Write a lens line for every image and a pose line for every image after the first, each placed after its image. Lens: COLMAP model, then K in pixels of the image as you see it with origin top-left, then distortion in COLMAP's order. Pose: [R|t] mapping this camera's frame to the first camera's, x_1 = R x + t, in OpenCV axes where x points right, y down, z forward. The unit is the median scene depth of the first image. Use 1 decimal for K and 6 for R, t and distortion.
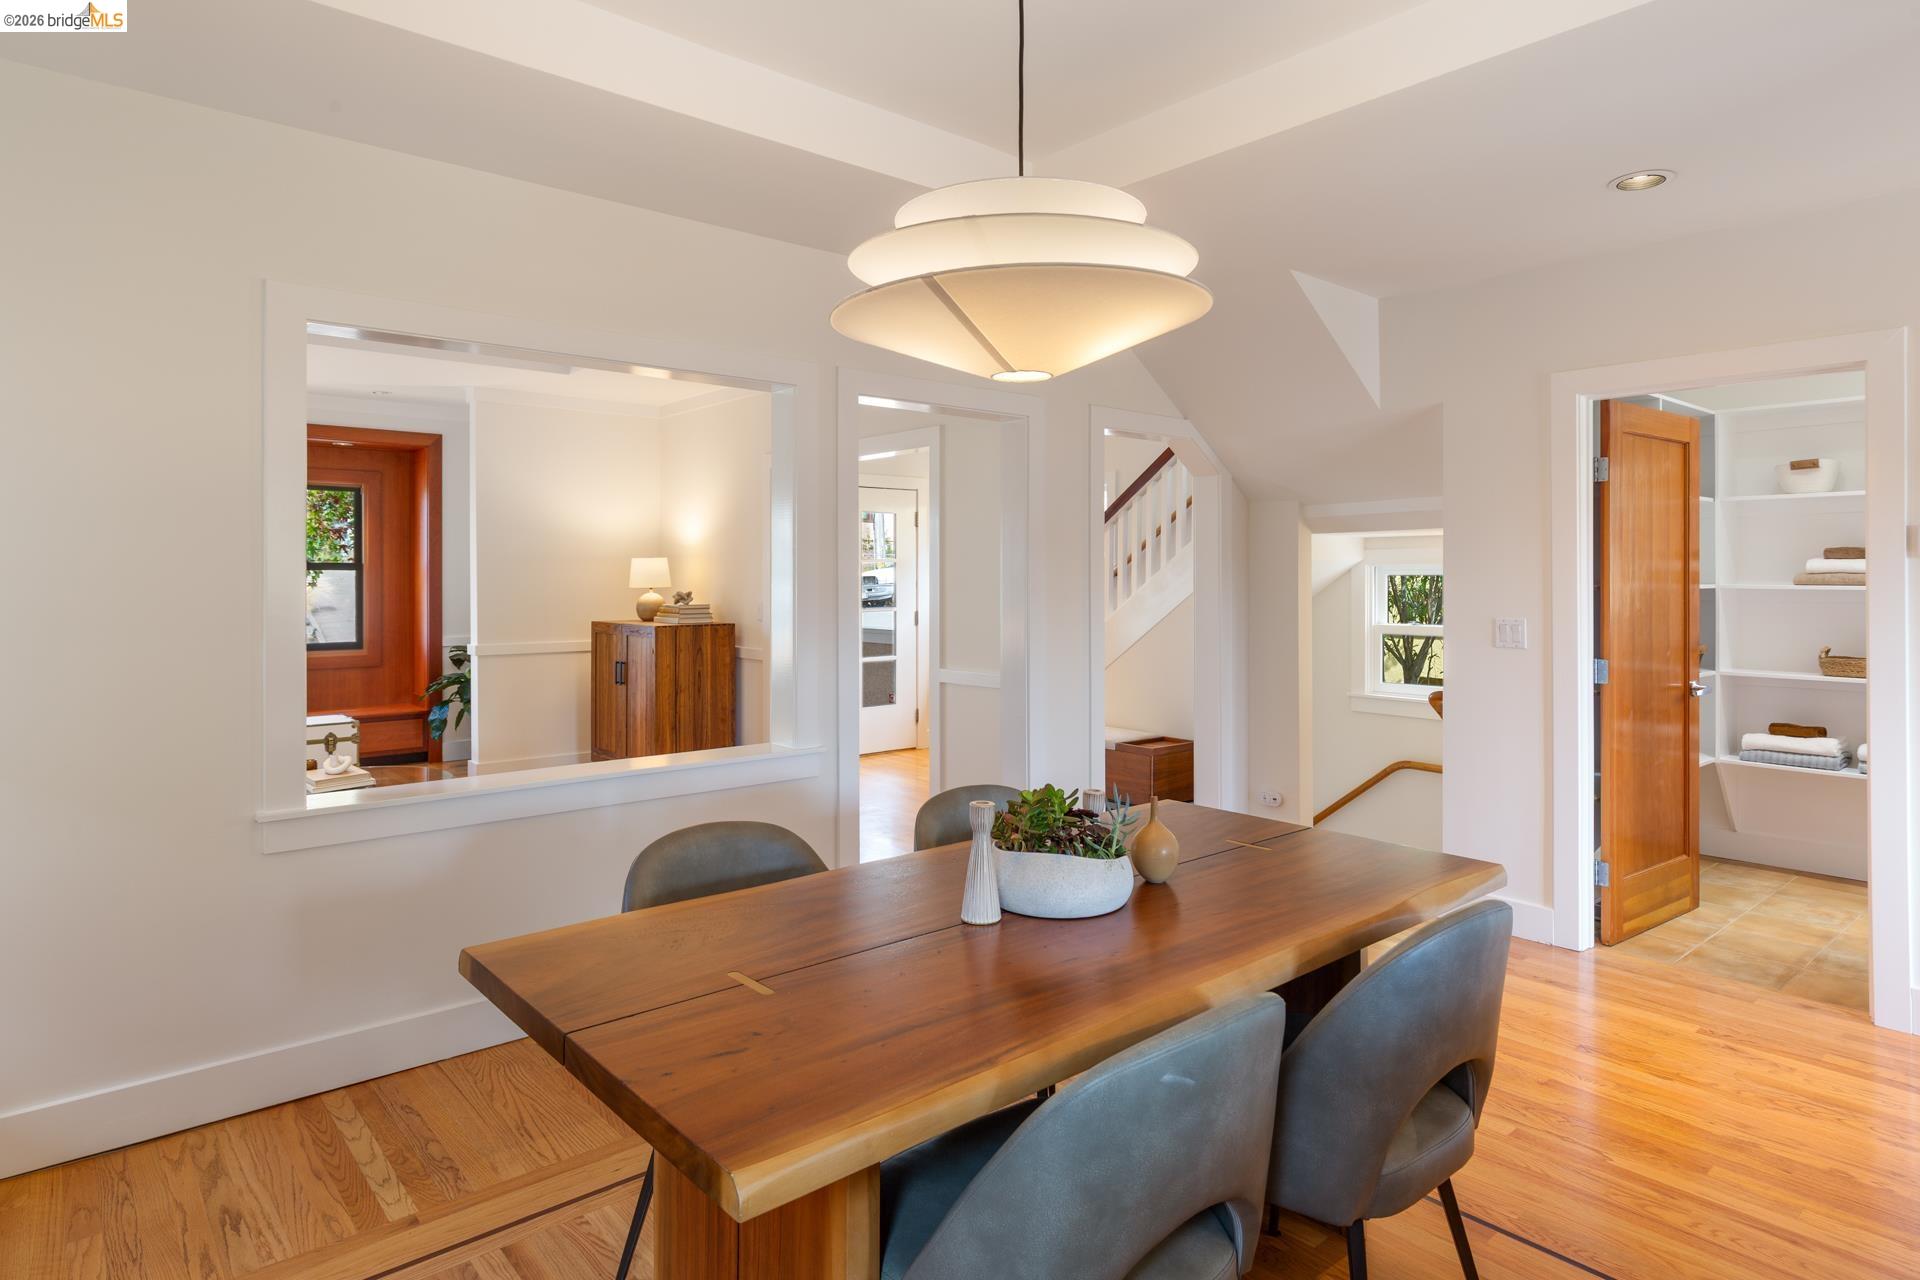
lens RADIAL K [[1084.7, 0, 978.0], [0, 1084.7, 576.2], [0, 0, 1]] dist [-0.000020, 0.000501]
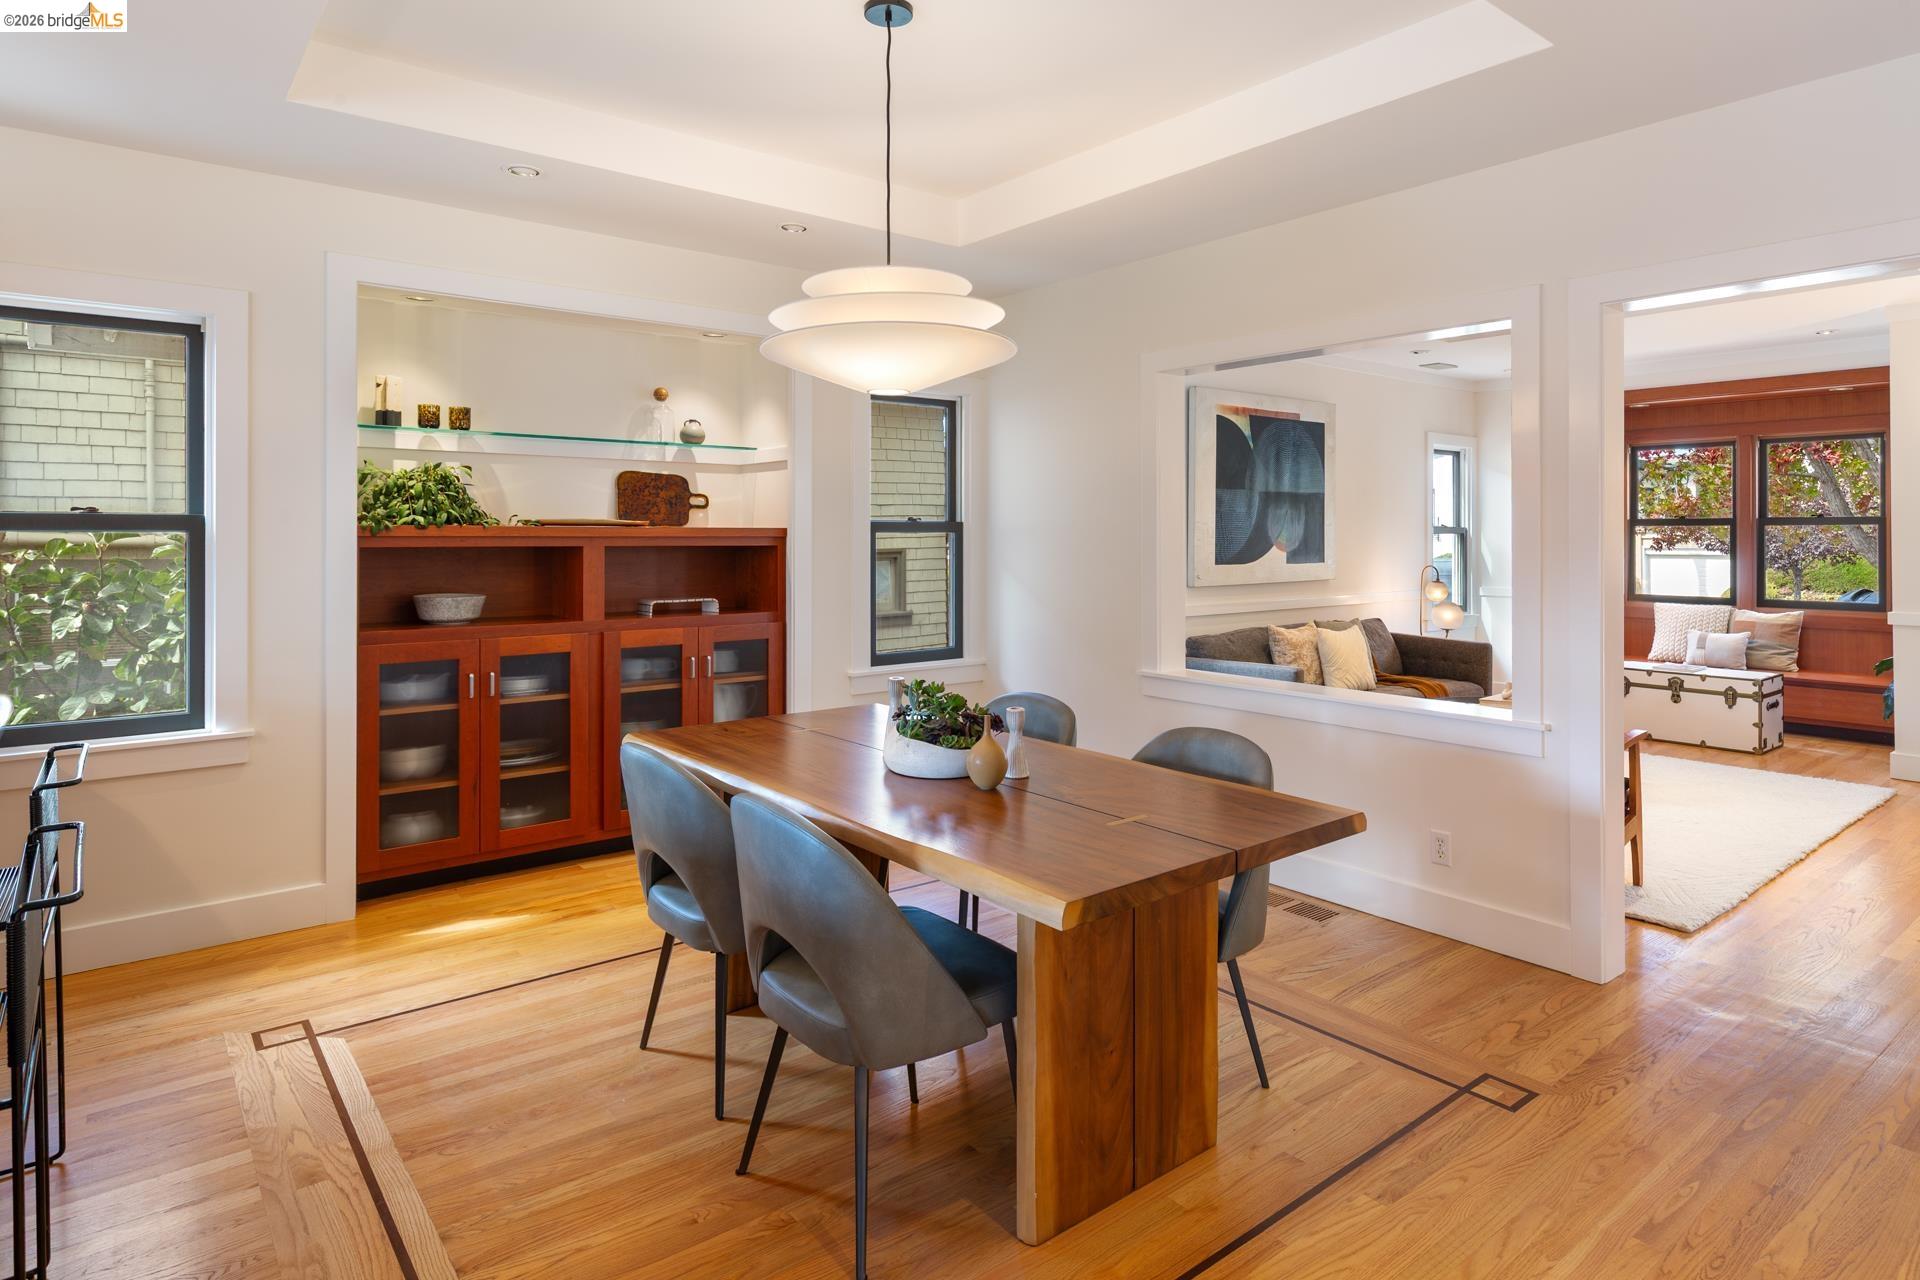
lens RADIAL K [[1082.7, 0, 964.1], [0, 1082.7, 529.9], [0, 0, 1]] dist [0.001769, -0.000455]
pose [[-0.041037, -0.001524, -0.999156, 0.409691], [-0.001802, 0.999997, -0.001452, 0.001953], [0.999156, 0.001741, -0.041039, 0.312904]]
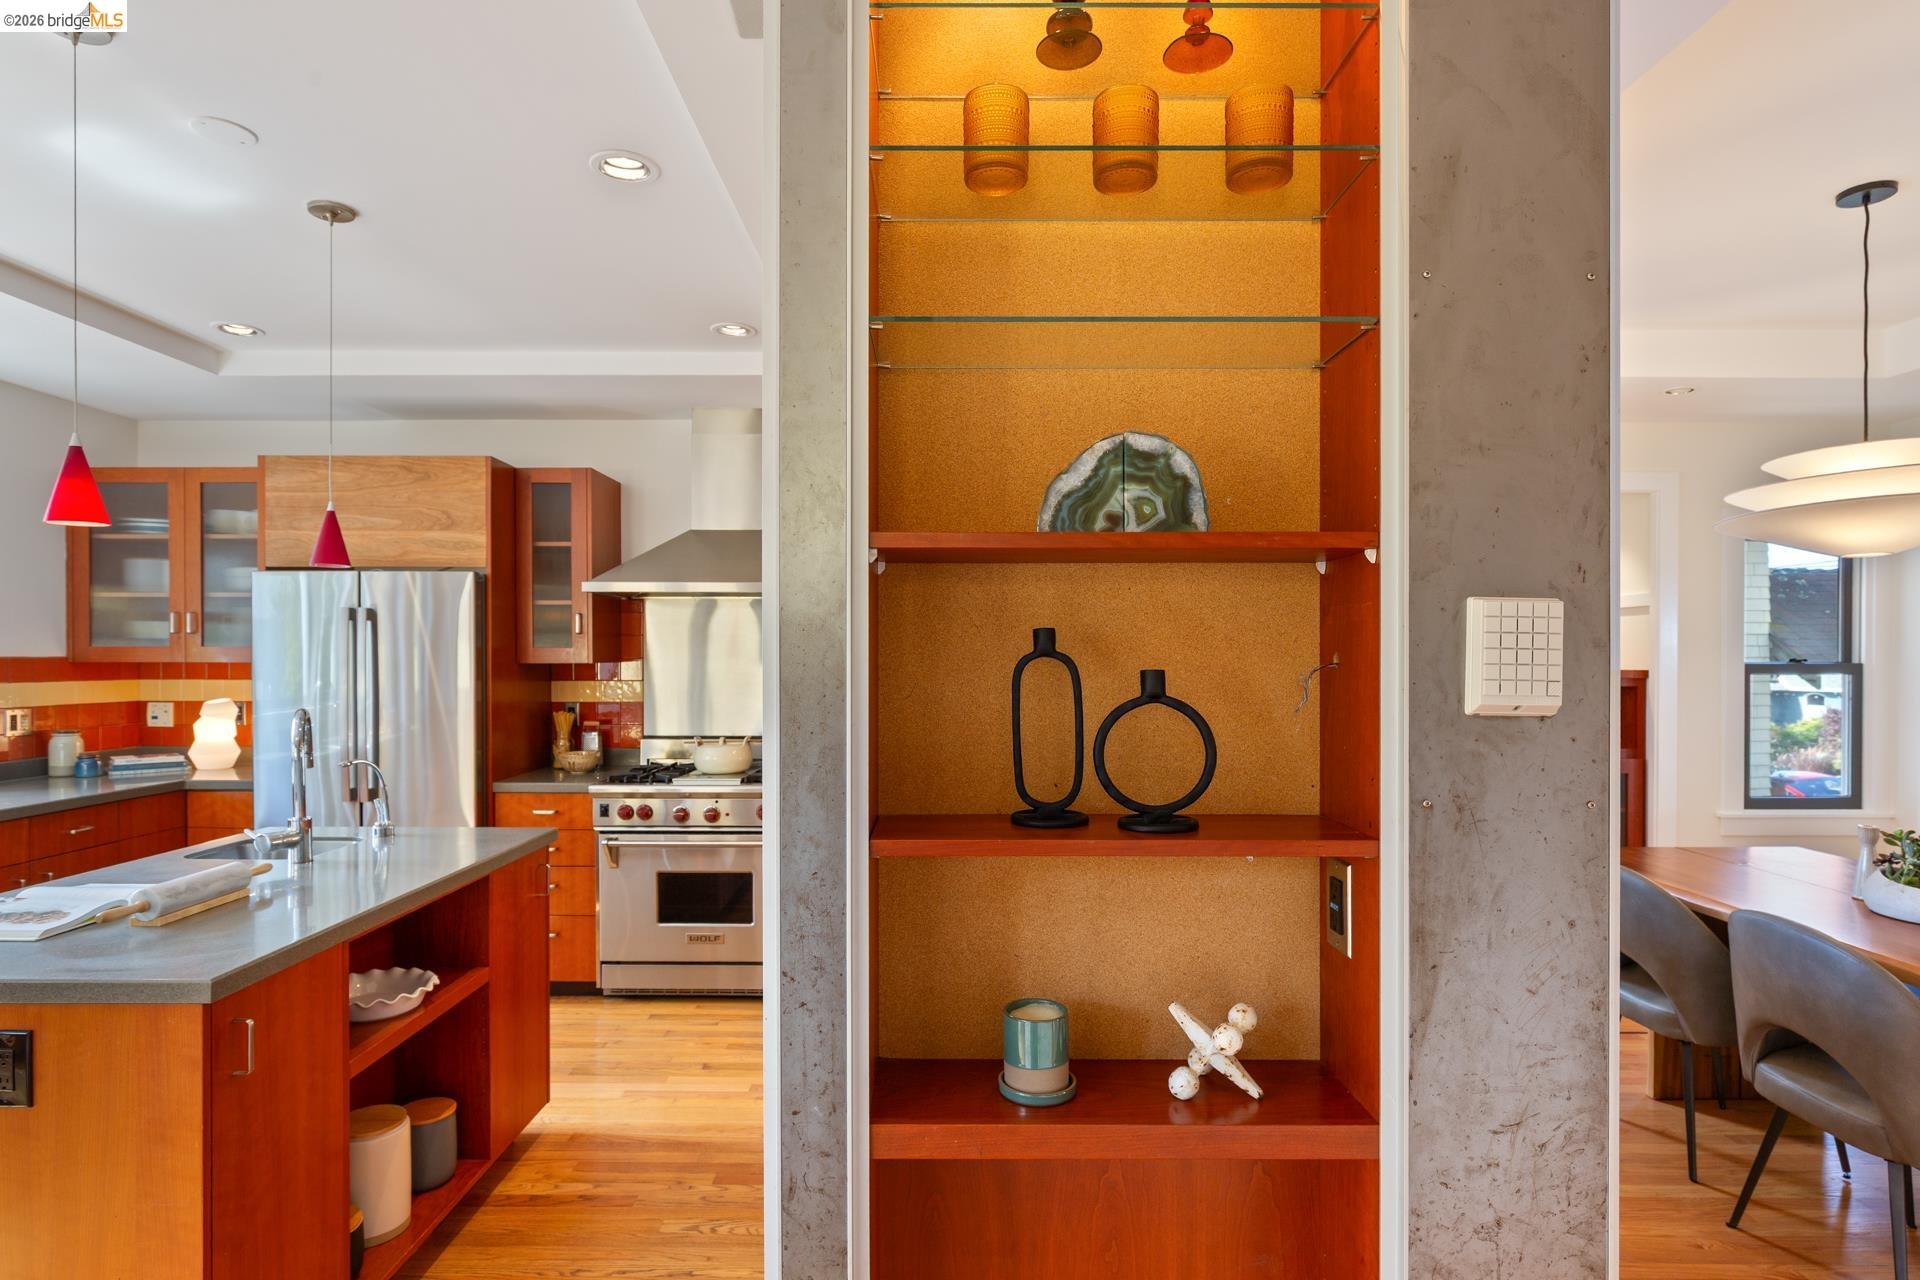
lens RADIAL K [[988.9, 0, 940.4], [0, 988.9, 661.7], [0, 0, 1]] dist [-0.001997, -0.000812]
pose [[-0.663319, 0.003586, -0.748328, 0.537552], [-0.002209, 0.999975, 0.006751, -0.009538], [0.748333, 0.006131, -0.663295, 0.254624]]
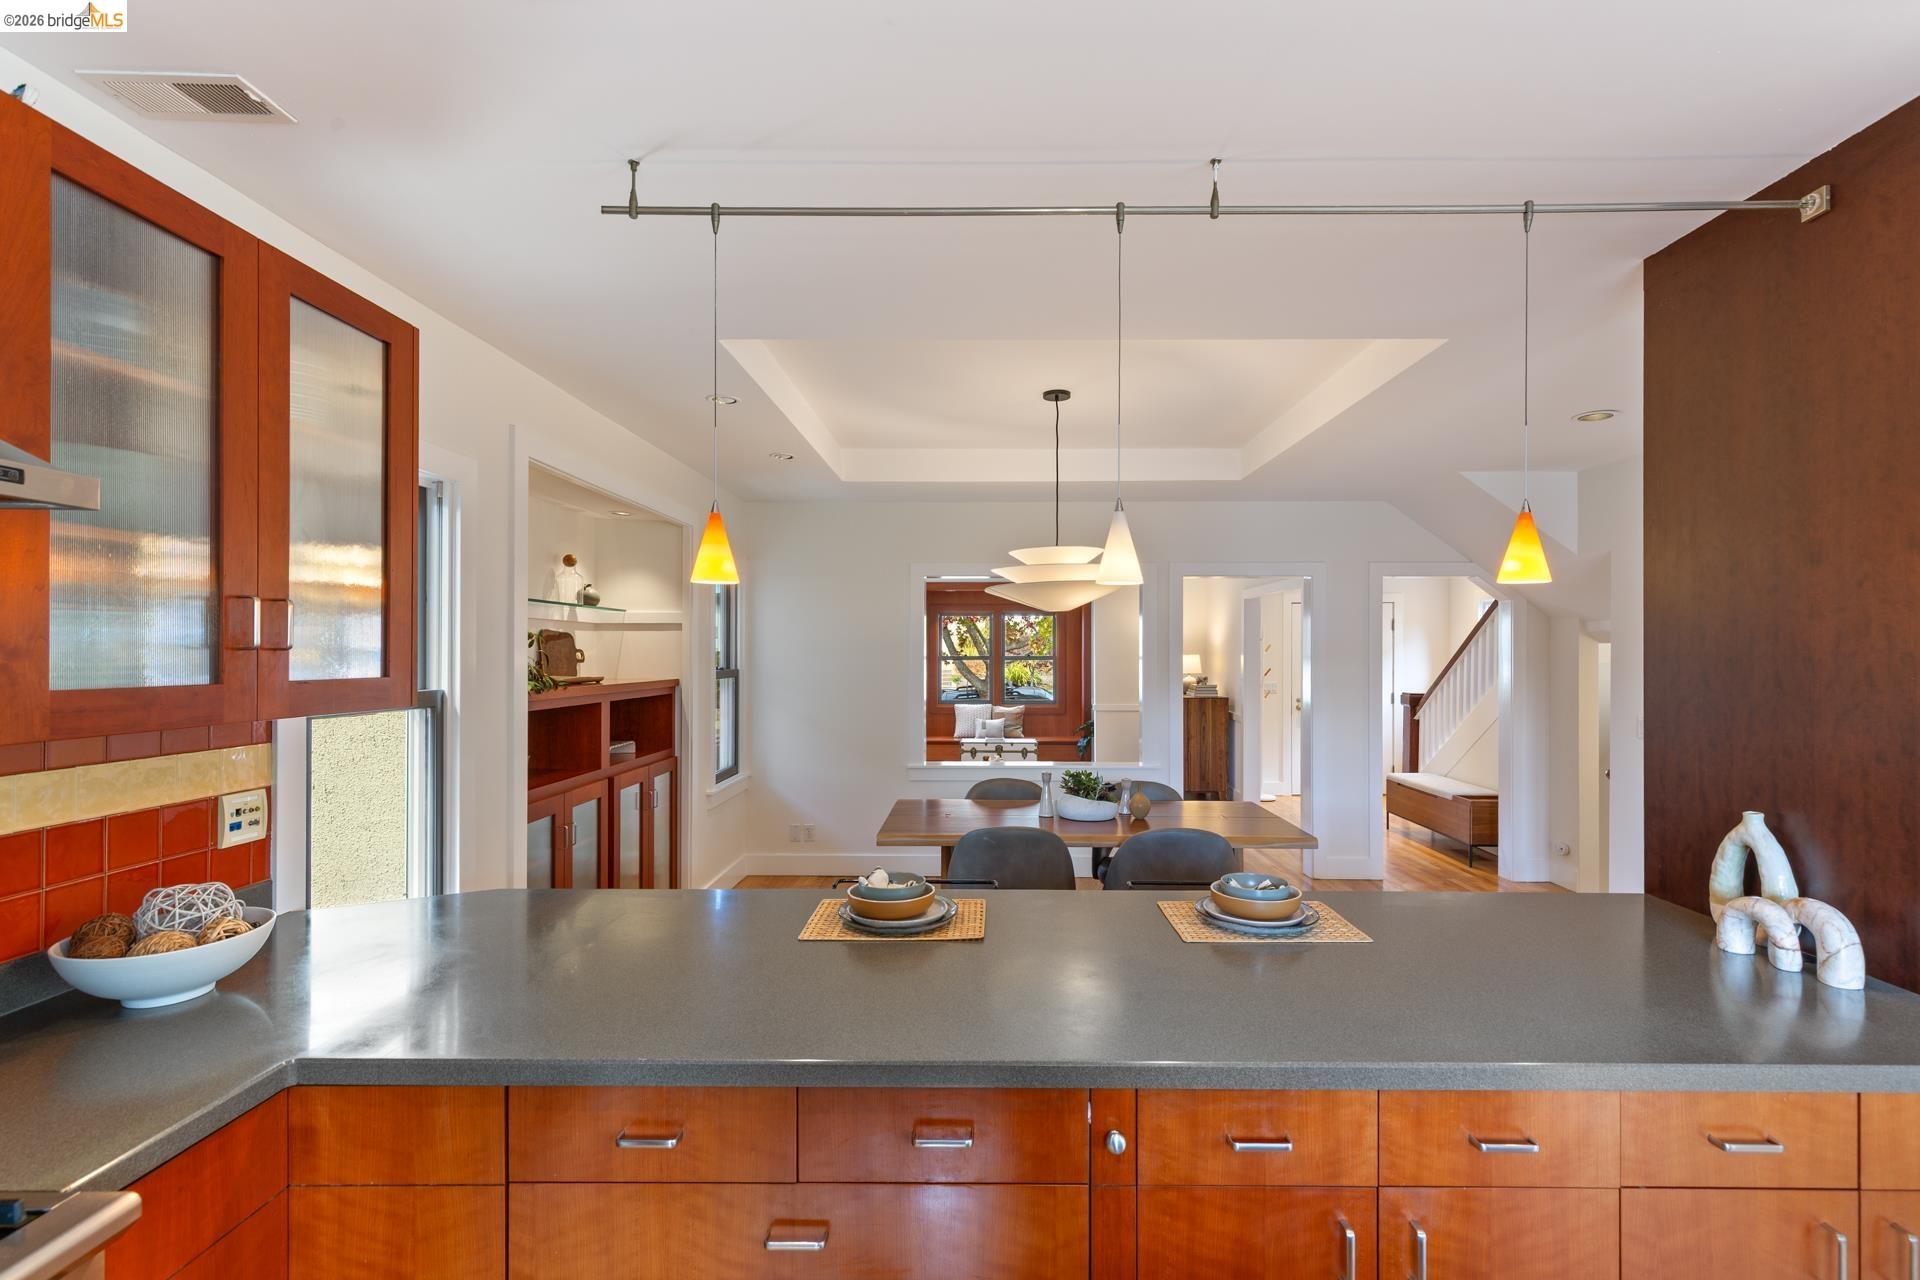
lens RADIAL K [[894.6, 0, 985.9], [0, 894.6, 635.6], [0, 0, 1]] dist [-0.009039, 0.000159]
pose [[0.749571, -0.009648, -0.661853, 0.362564], [-0.001817, 0.999860, -0.016633, -0.023025], [0.661921, 0.013670, 0.749449, -0.200963]]
